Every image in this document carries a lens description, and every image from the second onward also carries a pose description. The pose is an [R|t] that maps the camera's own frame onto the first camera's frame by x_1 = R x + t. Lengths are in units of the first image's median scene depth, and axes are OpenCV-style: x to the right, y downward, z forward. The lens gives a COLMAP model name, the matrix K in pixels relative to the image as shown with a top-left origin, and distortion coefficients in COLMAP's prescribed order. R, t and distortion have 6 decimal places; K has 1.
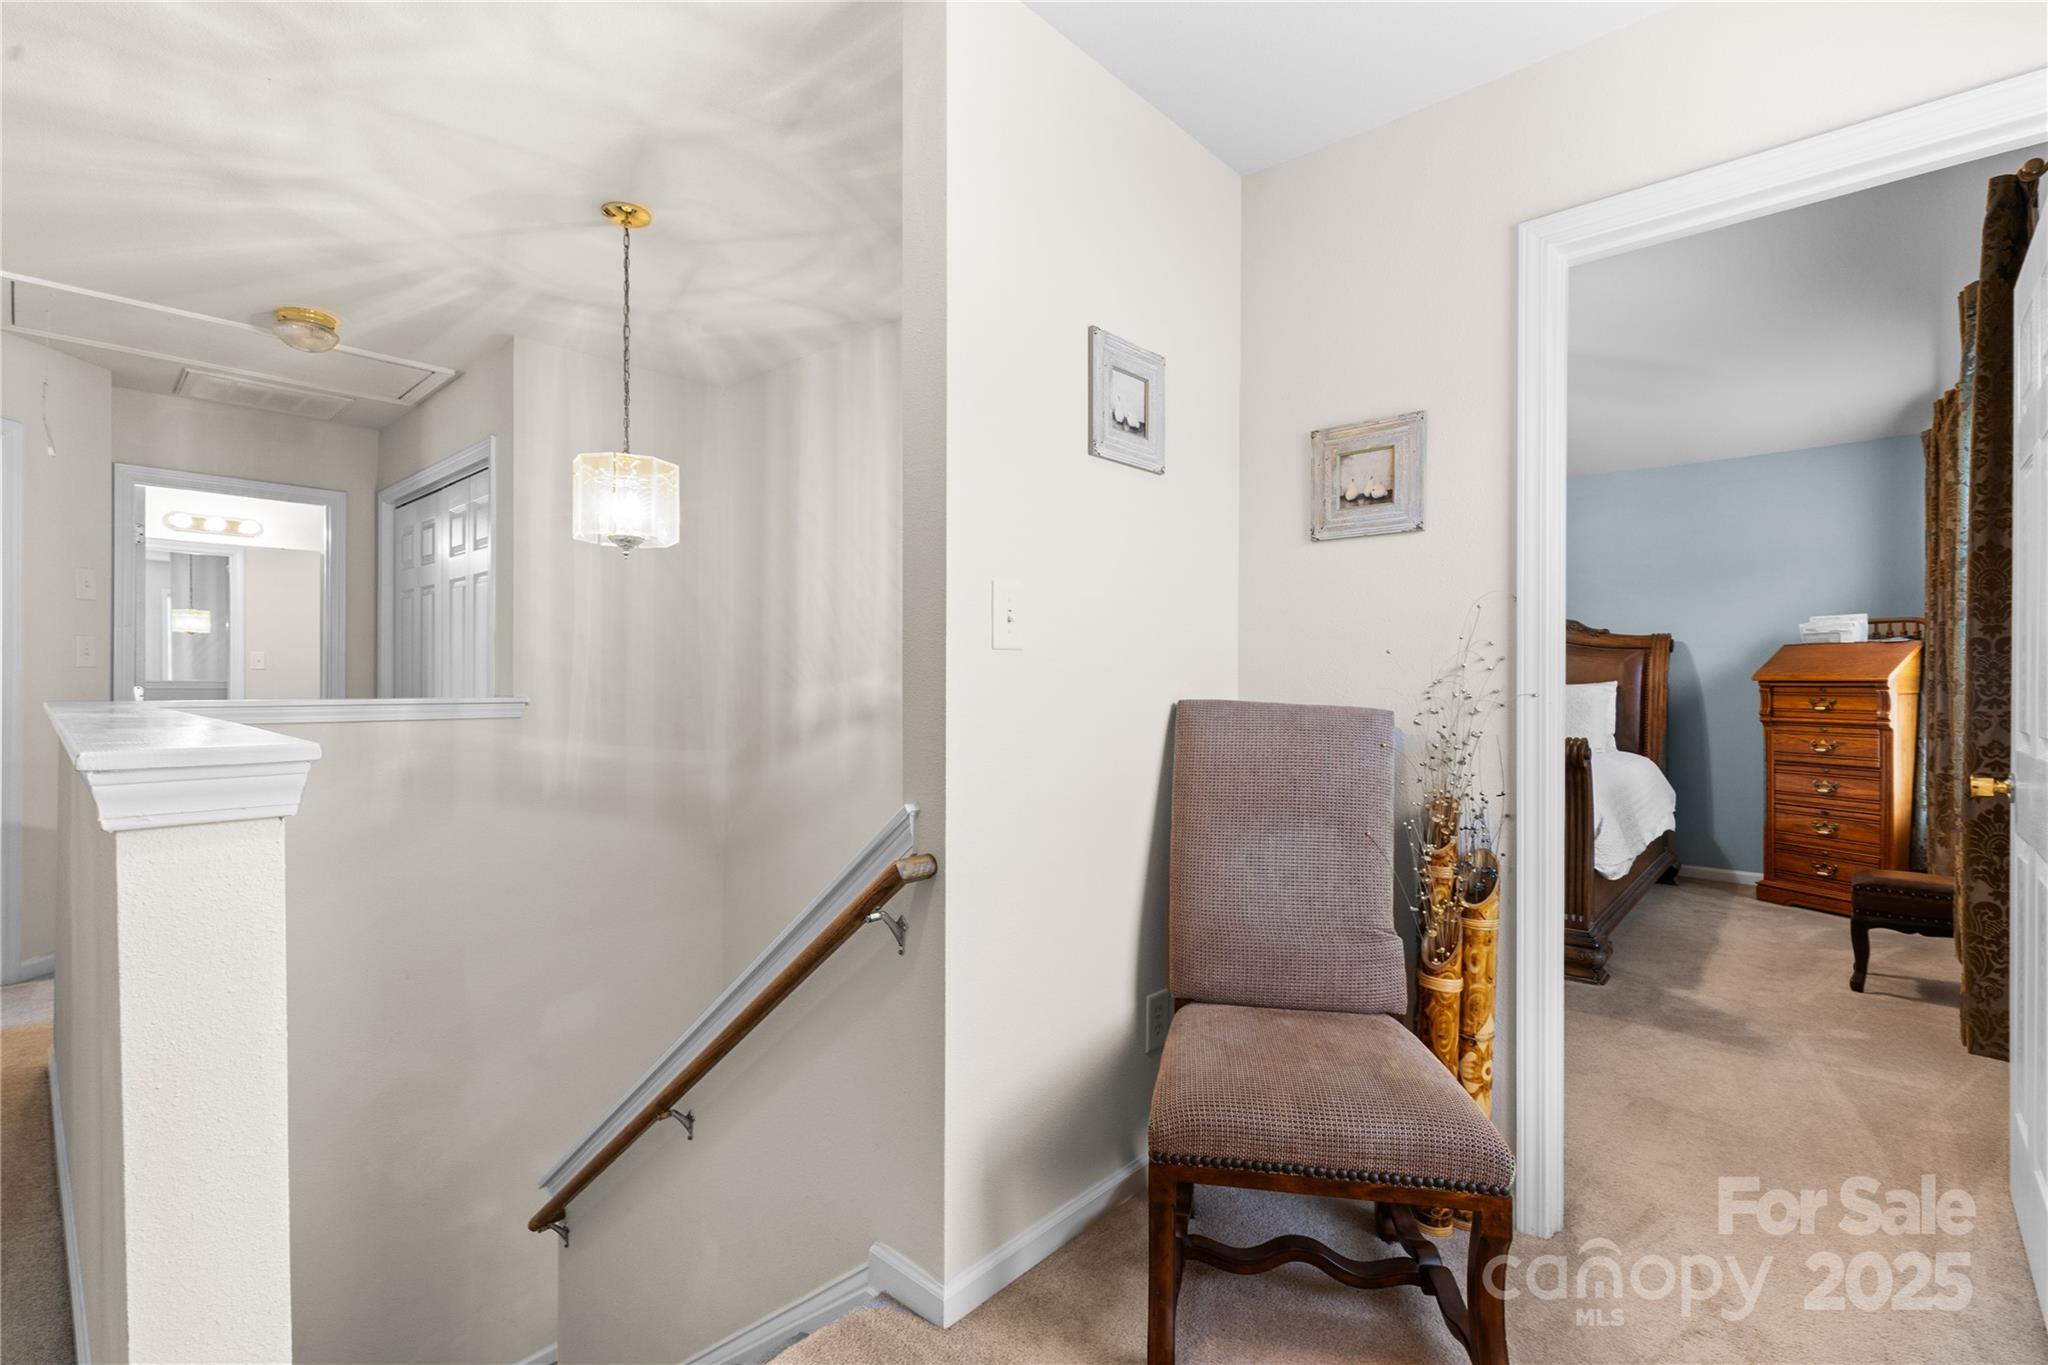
lens RADIAL K [[917.2, 0, 1020.9], [0, 917.2, 677.0], [0, 0, 1]] dist [-0.004702, -0.000766]
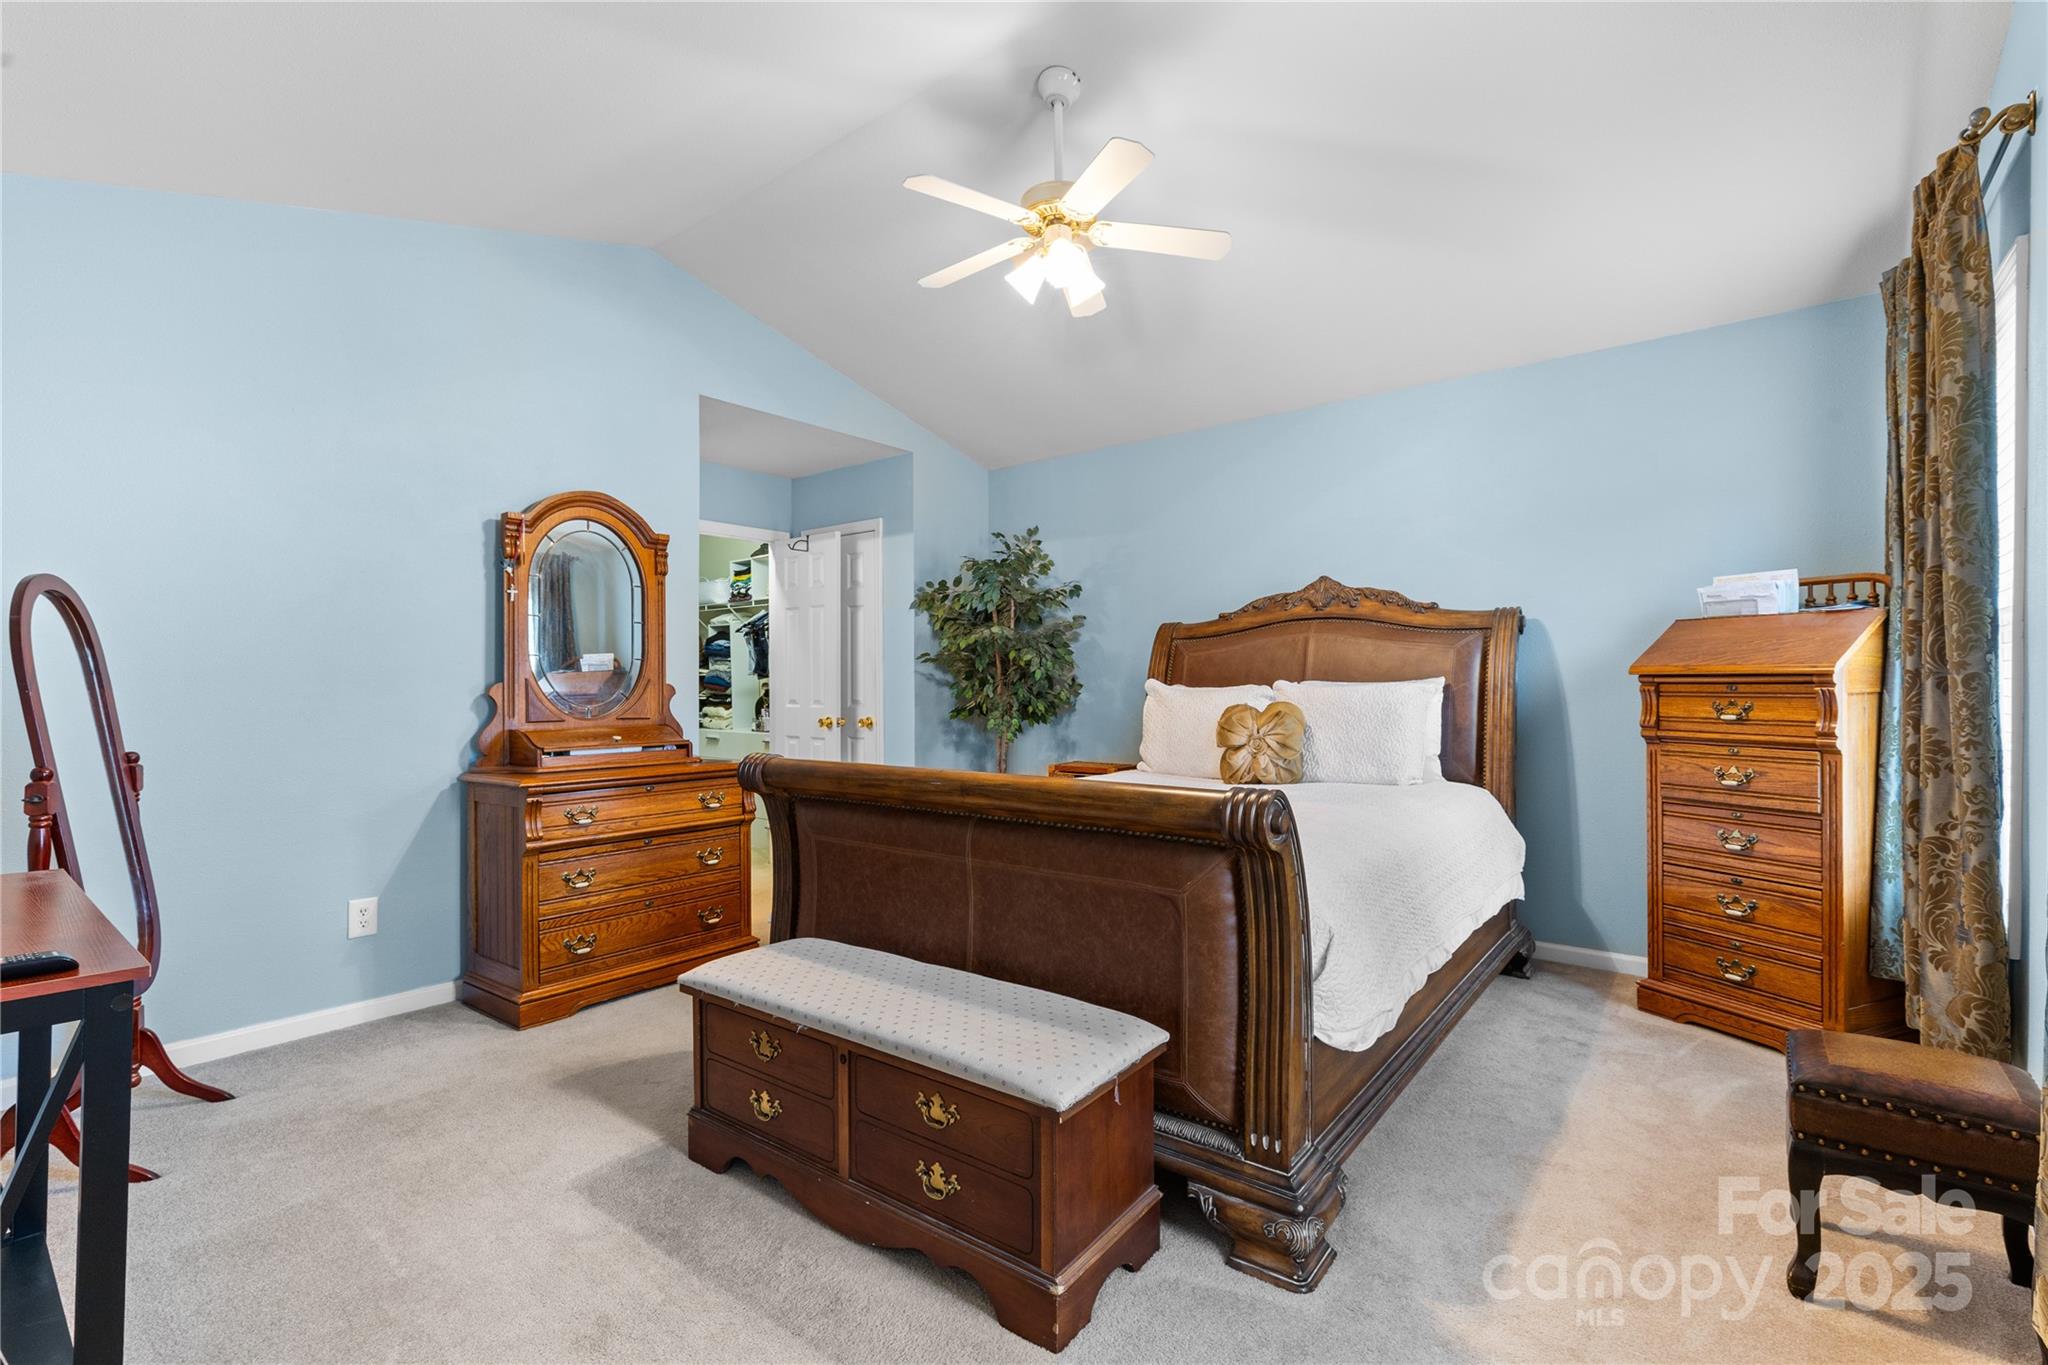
lens RADIAL K [[917.2, 0, 1025.8], [0, 917.2, 686.0], [0, 0, 1]] dist [-0.004702, -0.000766]
pose [[0.997926, -0.007960, 0.063877, 0.345135], [0.007525, 0.999947, 0.007063, 0.004468], [-0.063930, -0.006568, 0.997933, 0.394899]]
